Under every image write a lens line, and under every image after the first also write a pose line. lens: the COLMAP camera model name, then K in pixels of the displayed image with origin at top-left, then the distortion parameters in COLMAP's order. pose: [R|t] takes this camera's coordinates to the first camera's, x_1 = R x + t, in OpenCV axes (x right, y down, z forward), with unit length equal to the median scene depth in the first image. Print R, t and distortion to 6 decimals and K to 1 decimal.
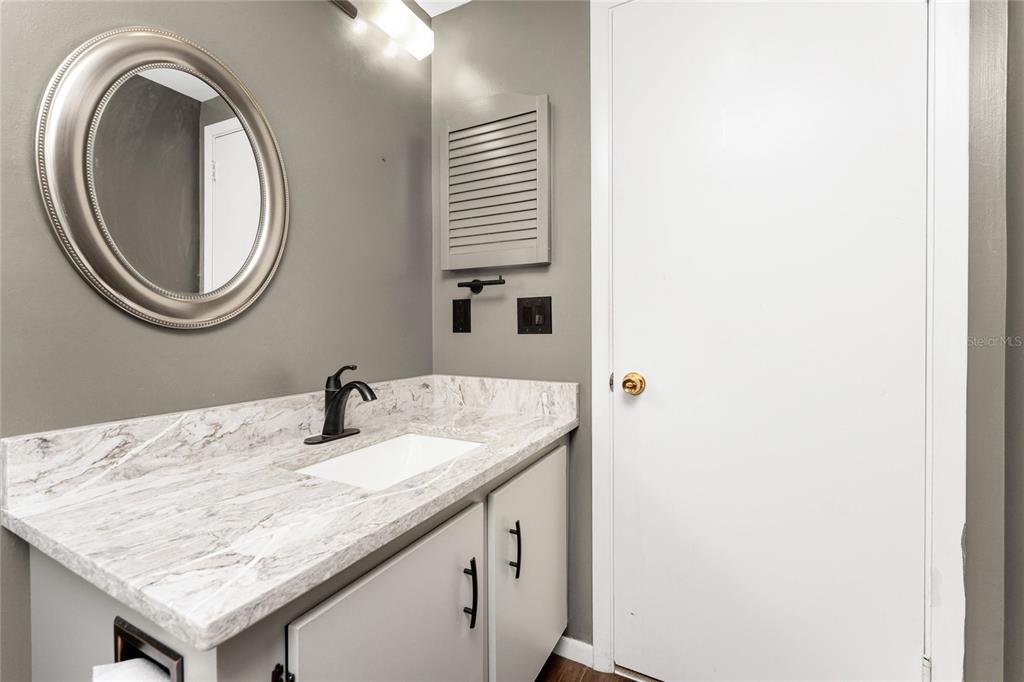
lens RADIAL K [[413.0, 0, 504.9], [0, 413.0, 337.1], [0, 0, 1]] dist [0.000915, 0.000072]
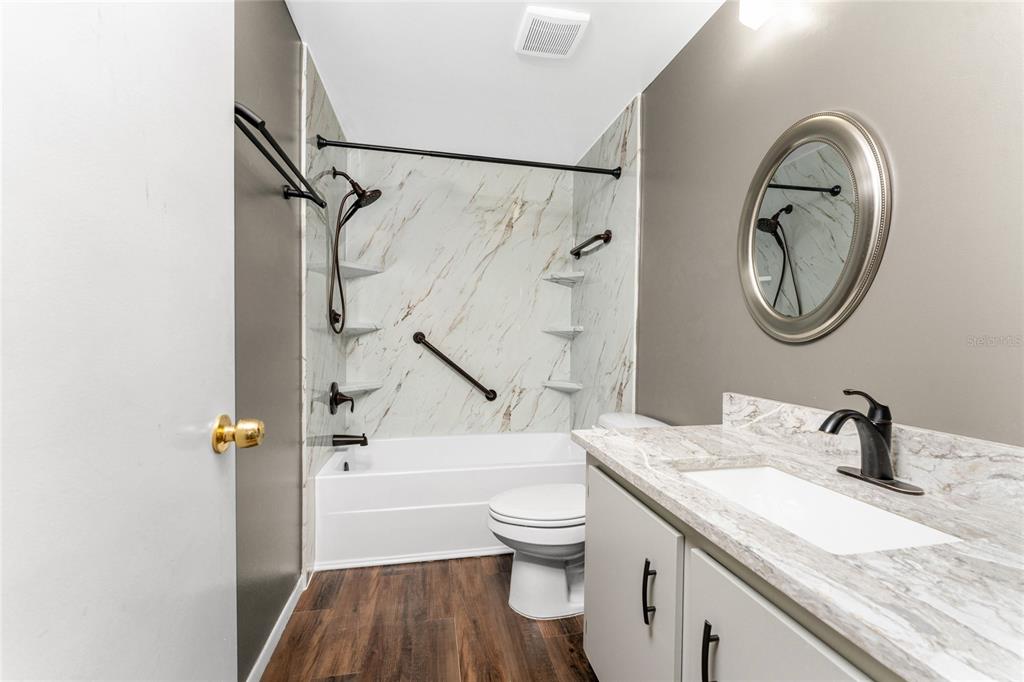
lens RADIAL K [[413.0, 0, 508.7], [0, 413.0, 338.2], [0, 0, 1]] dist [0.000915, 0.000072]
pose [[-0.755803, -0.010833, -0.654709, 0.836779], [-0.030765, 0.999346, 0.018980, -0.031153], [0.654076, 0.034487, -0.755642, 1.480684]]
